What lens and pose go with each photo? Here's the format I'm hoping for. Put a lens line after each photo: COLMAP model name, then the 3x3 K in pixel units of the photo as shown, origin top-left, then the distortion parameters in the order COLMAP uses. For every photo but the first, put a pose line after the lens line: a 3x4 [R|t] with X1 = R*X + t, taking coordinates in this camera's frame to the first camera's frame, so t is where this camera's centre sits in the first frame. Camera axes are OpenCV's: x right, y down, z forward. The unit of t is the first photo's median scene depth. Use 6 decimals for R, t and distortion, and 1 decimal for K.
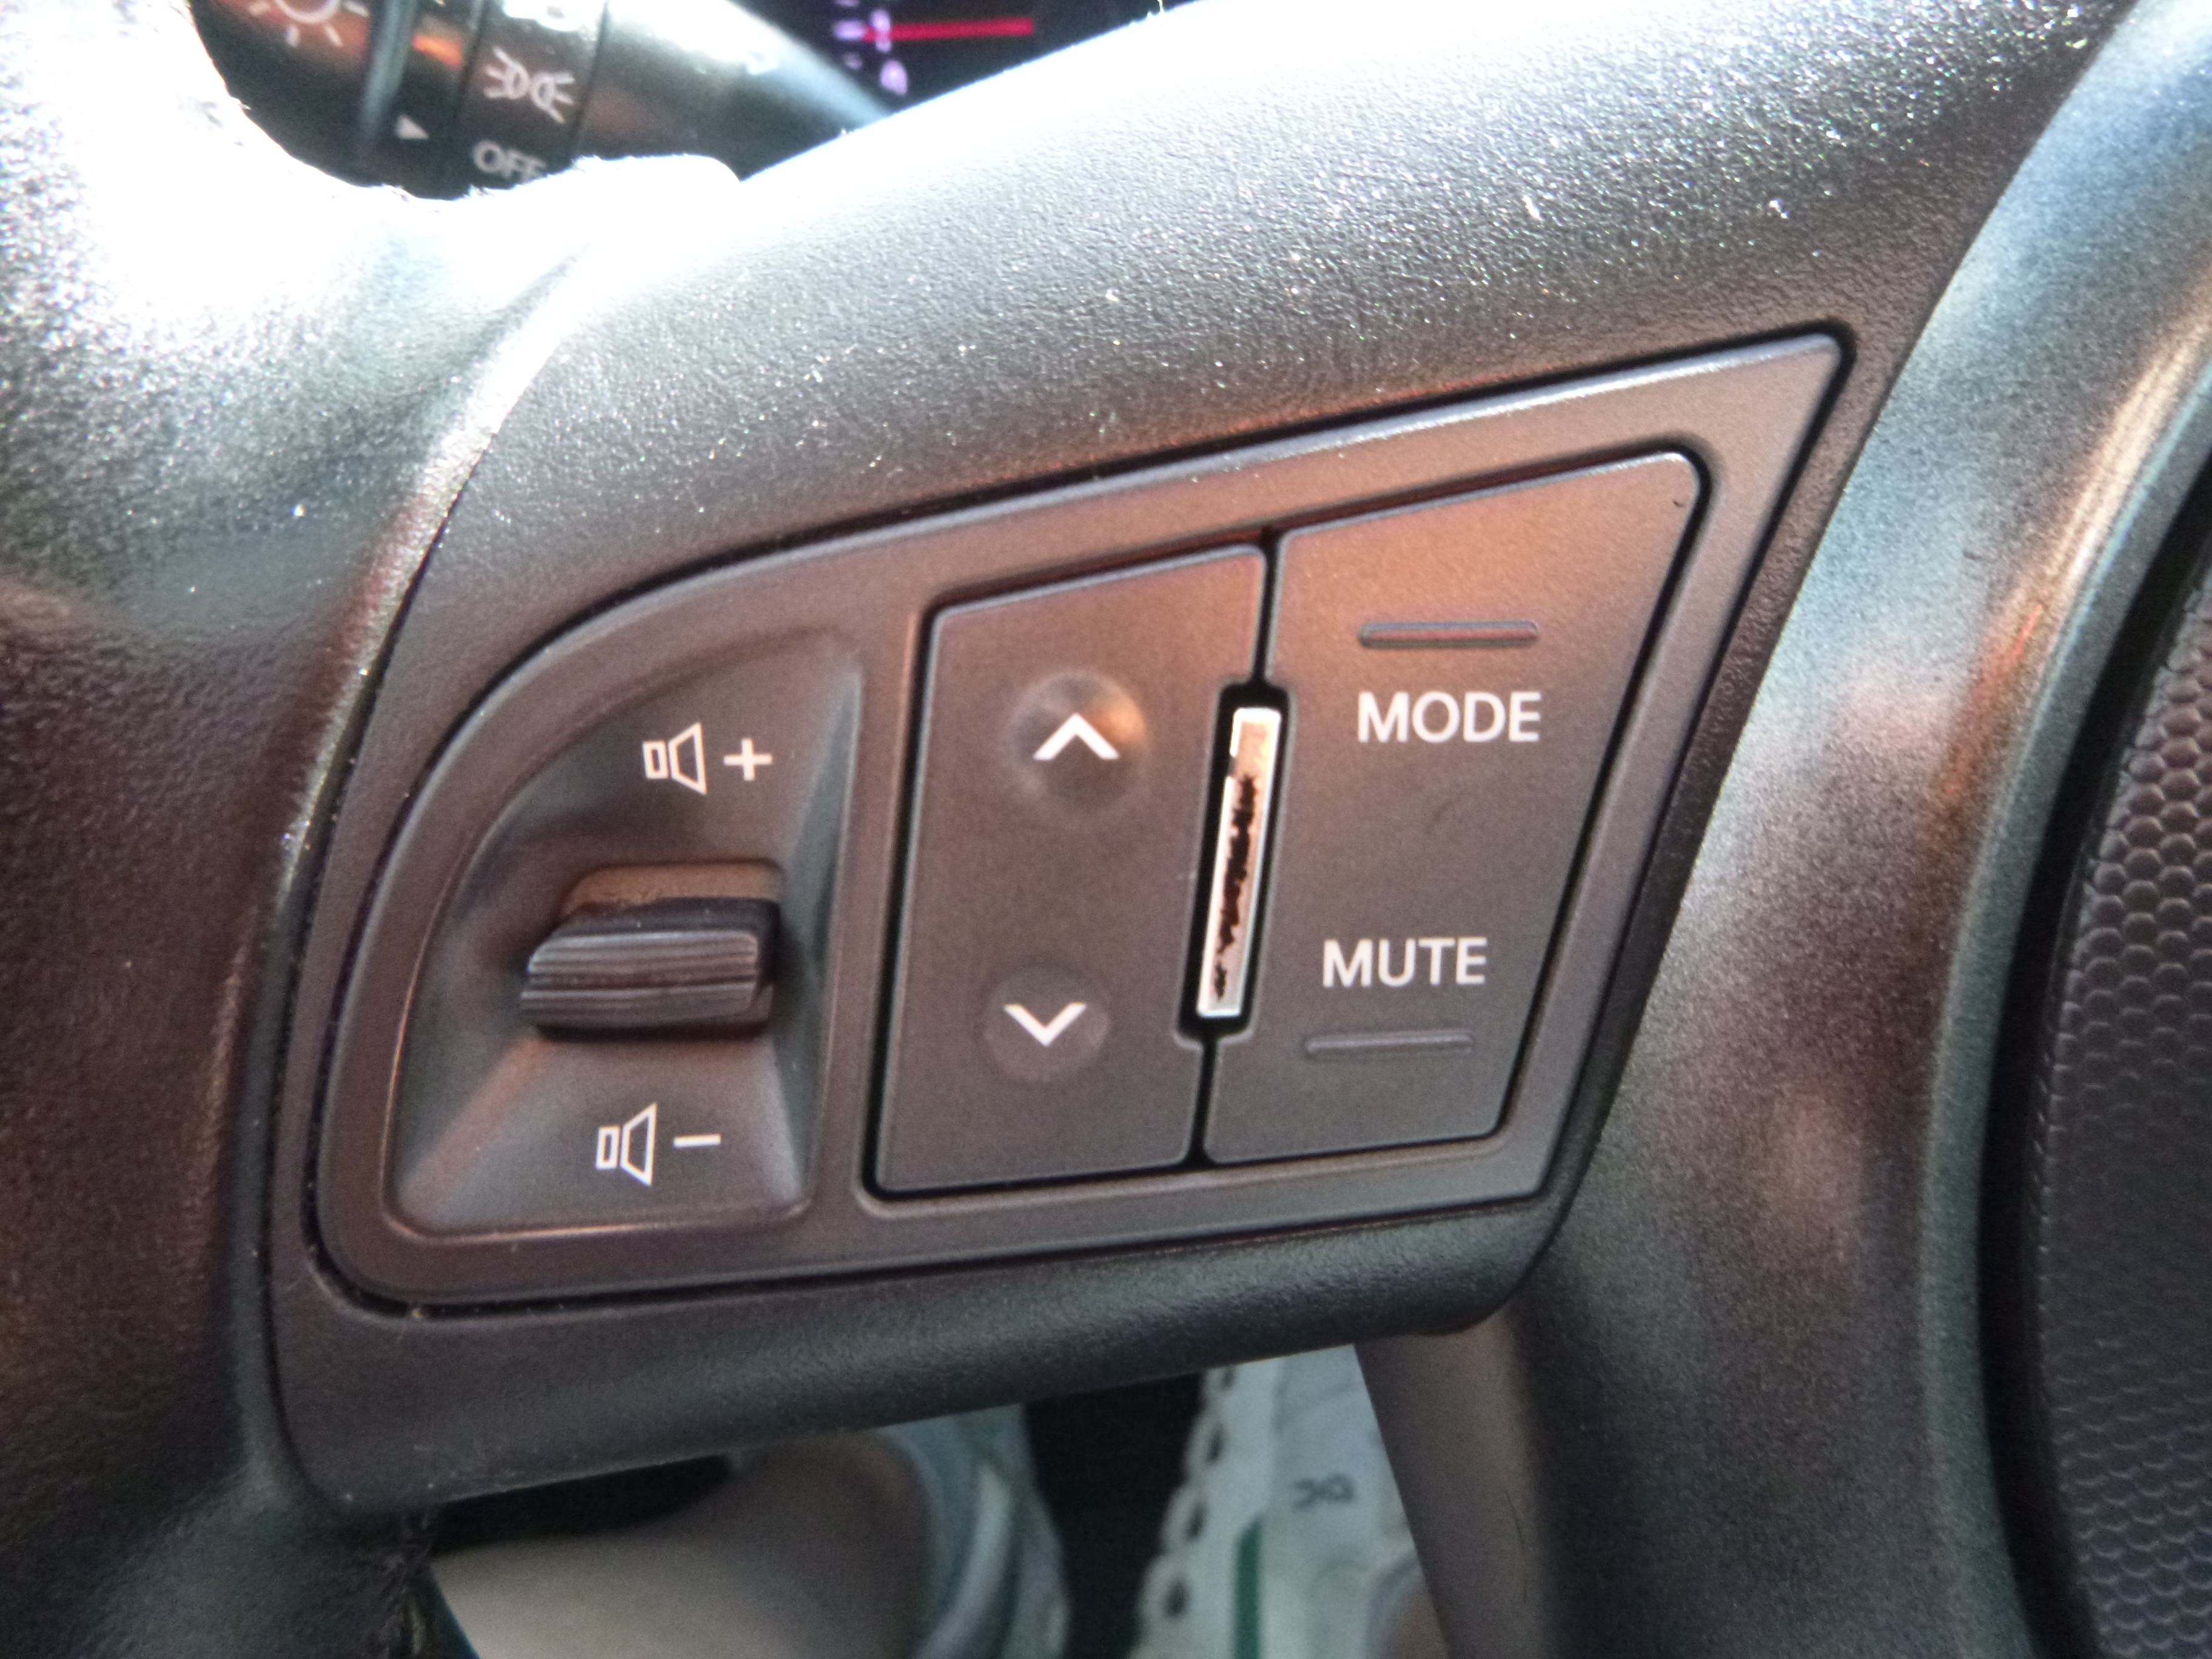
lens RADIAL K [[1569.3, 0, 1106.0], [0, 1569.3, 829.5], [0, 0, 1]] dist [0.000226, -0.003666]
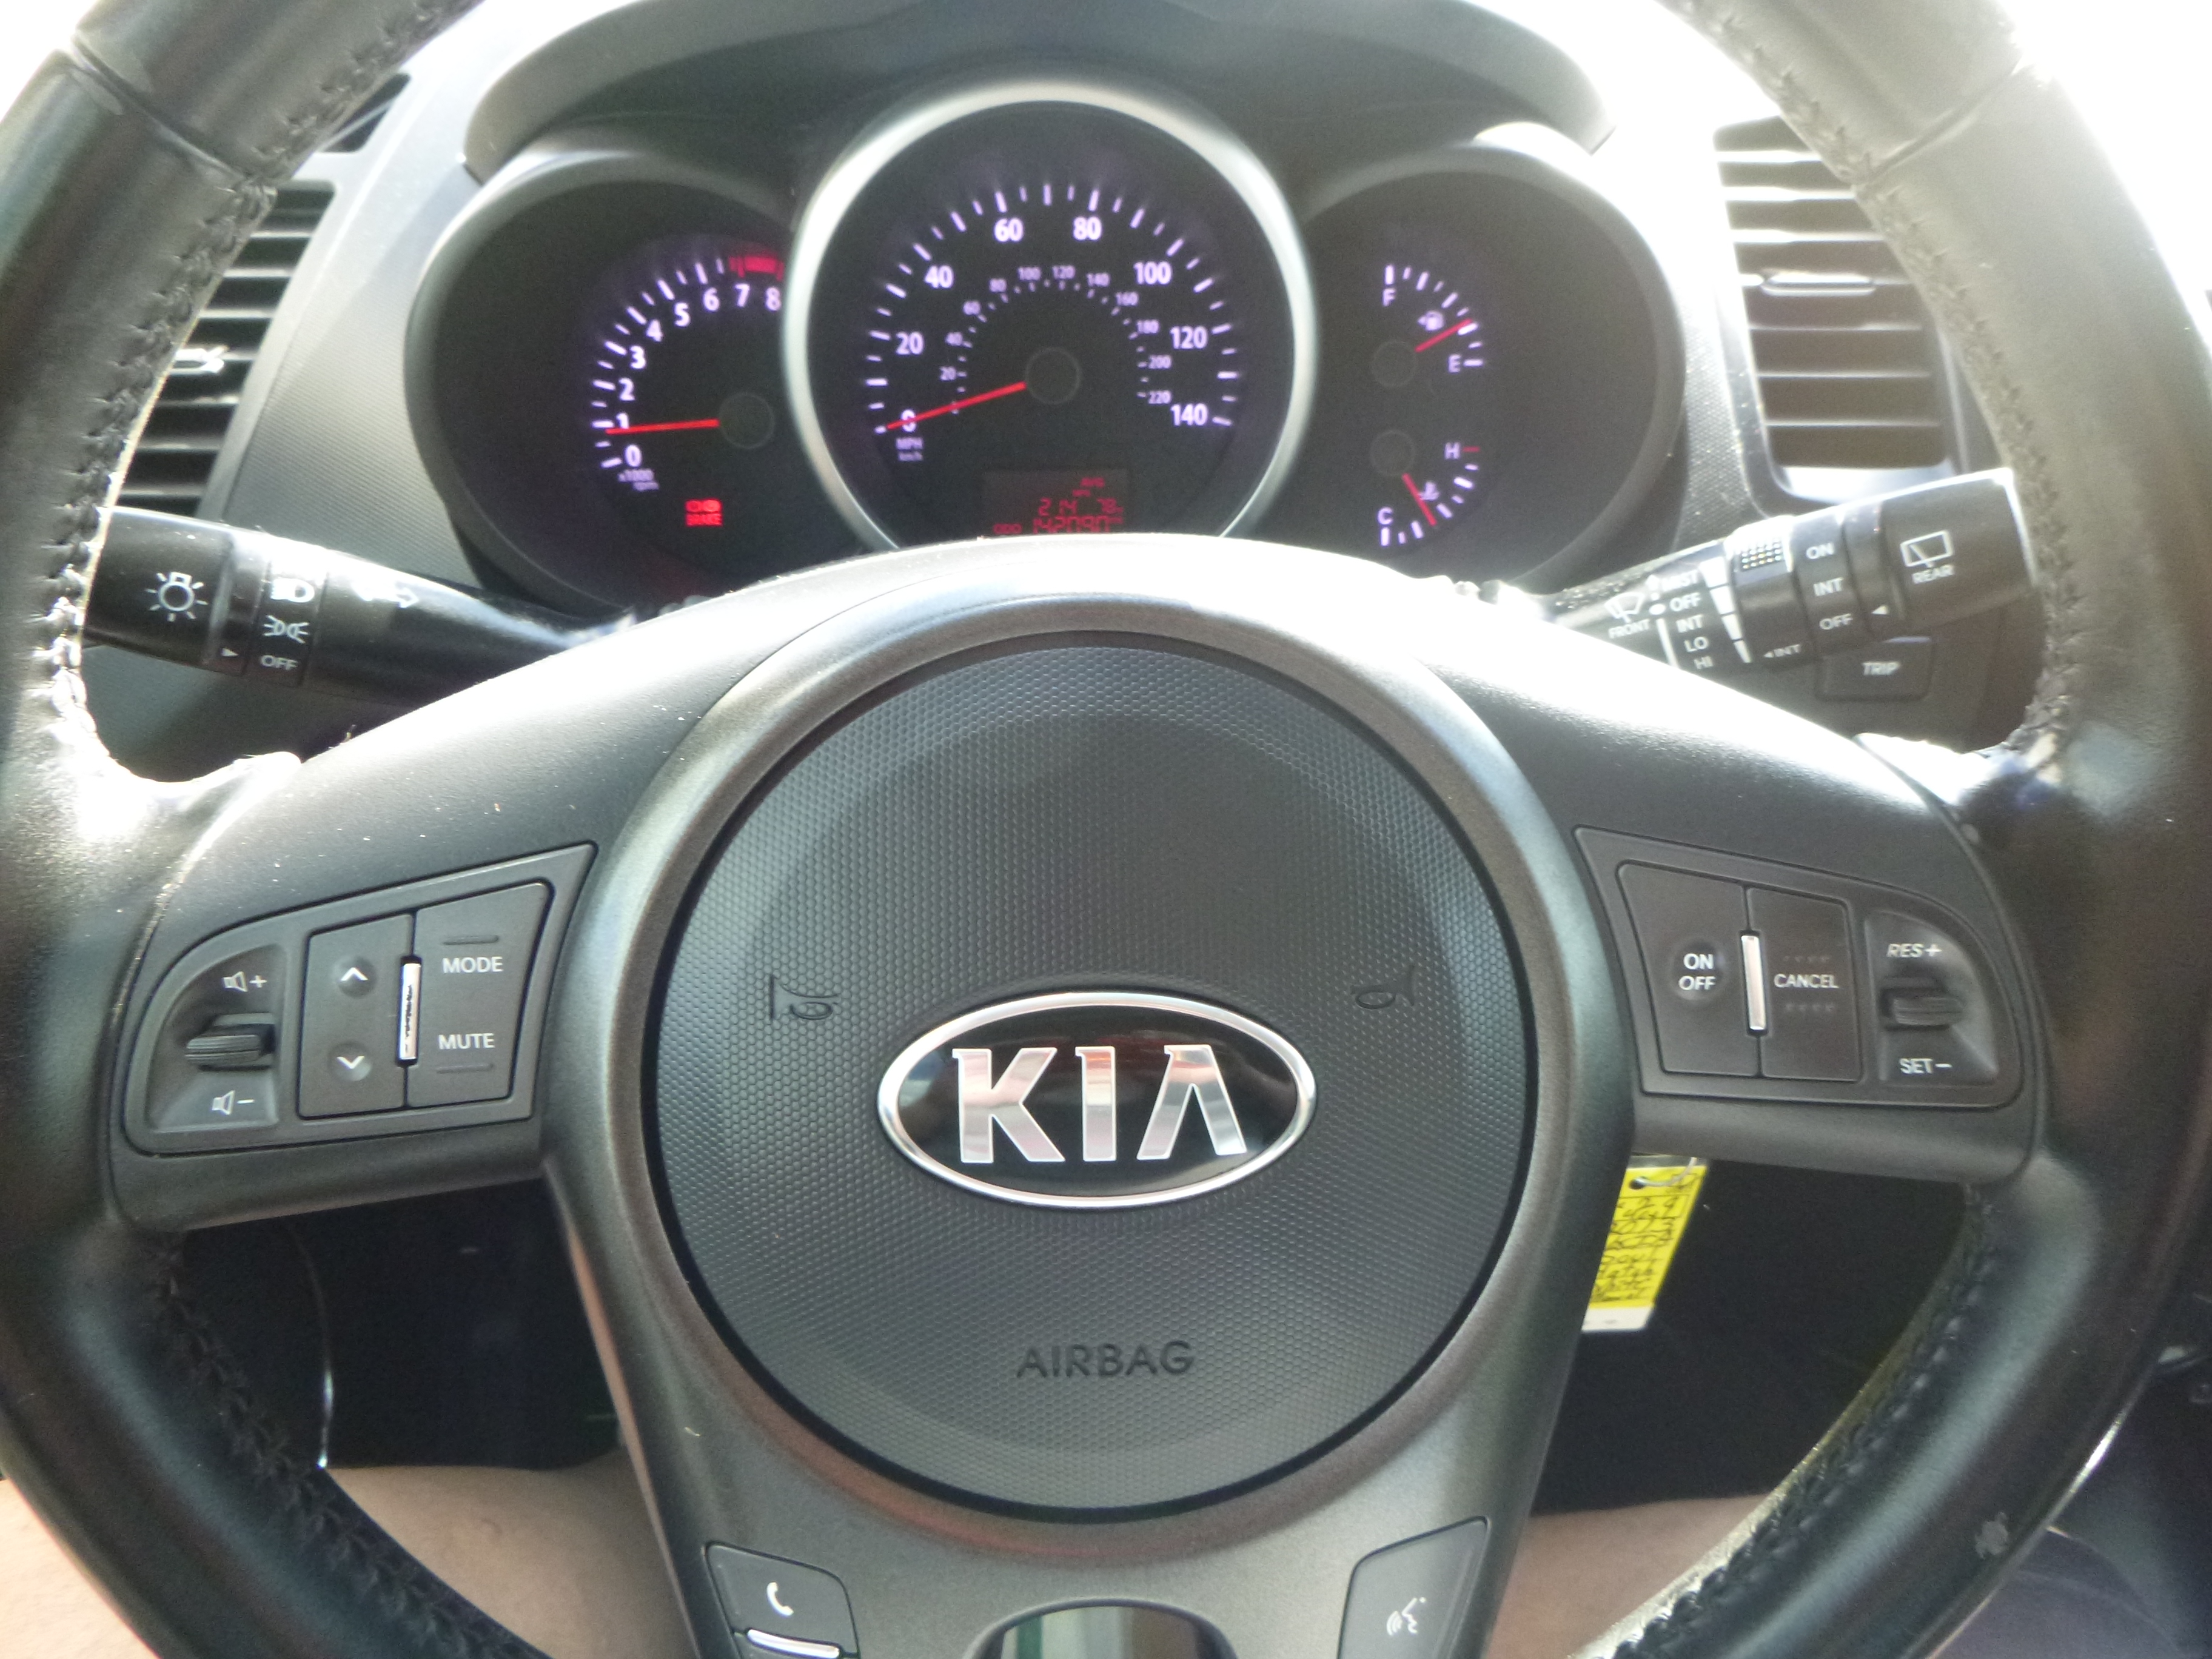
lens RADIAL K [[1622.3, 0, 1106.0], [0, 1622.3, 829.5], [0, 0, 1]] dist [-0.006060, 0.005746]
pose [[0.999312, -0.019189, -0.031723, 1.620585], [0.017544, 0.998526, -0.051366, -0.154250], [0.032661, 0.050775, 0.998176, -2.276731]]
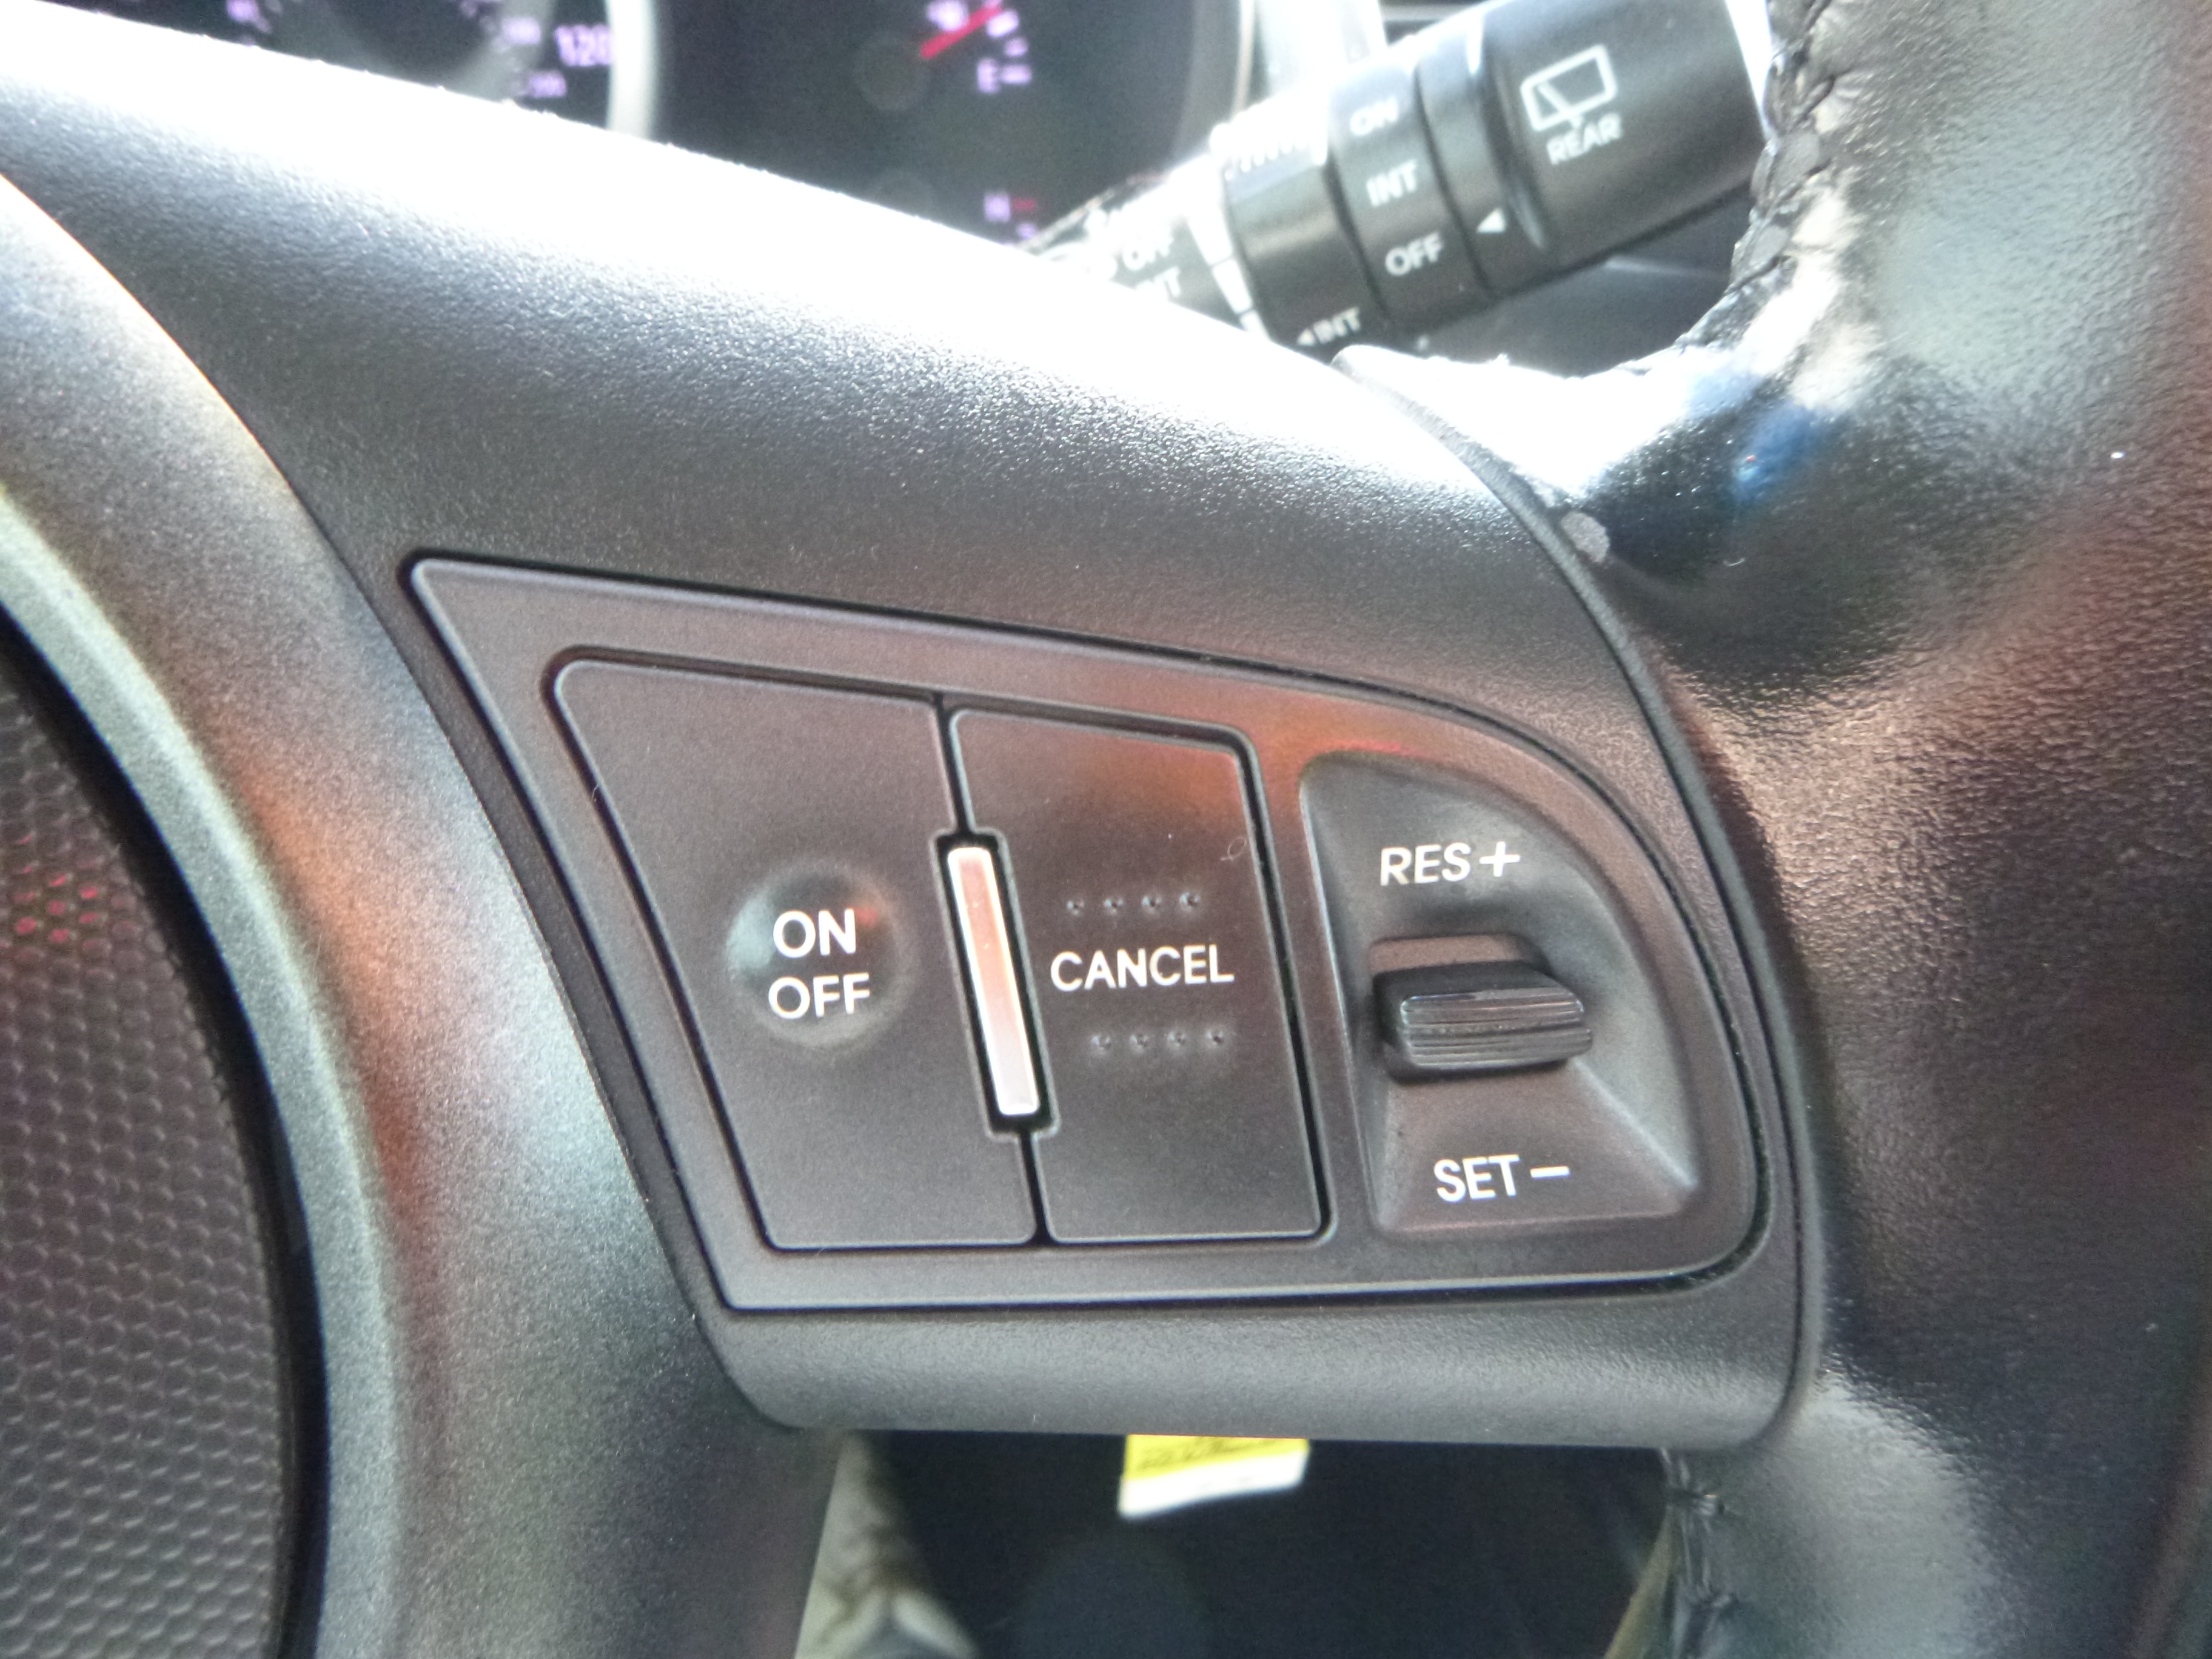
lens RADIAL K [[1569.3, 0, 1106.0], [0, 1569.3, 829.5], [0, 0, 1]] dist [0.000226, -0.003666]
pose [[0.996095, -0.081681, 0.033500, 2.952435], [0.083096, 0.995601, -0.043288, -0.036387], [-0.029817, 0.045903, 0.998501, 0.086356]]
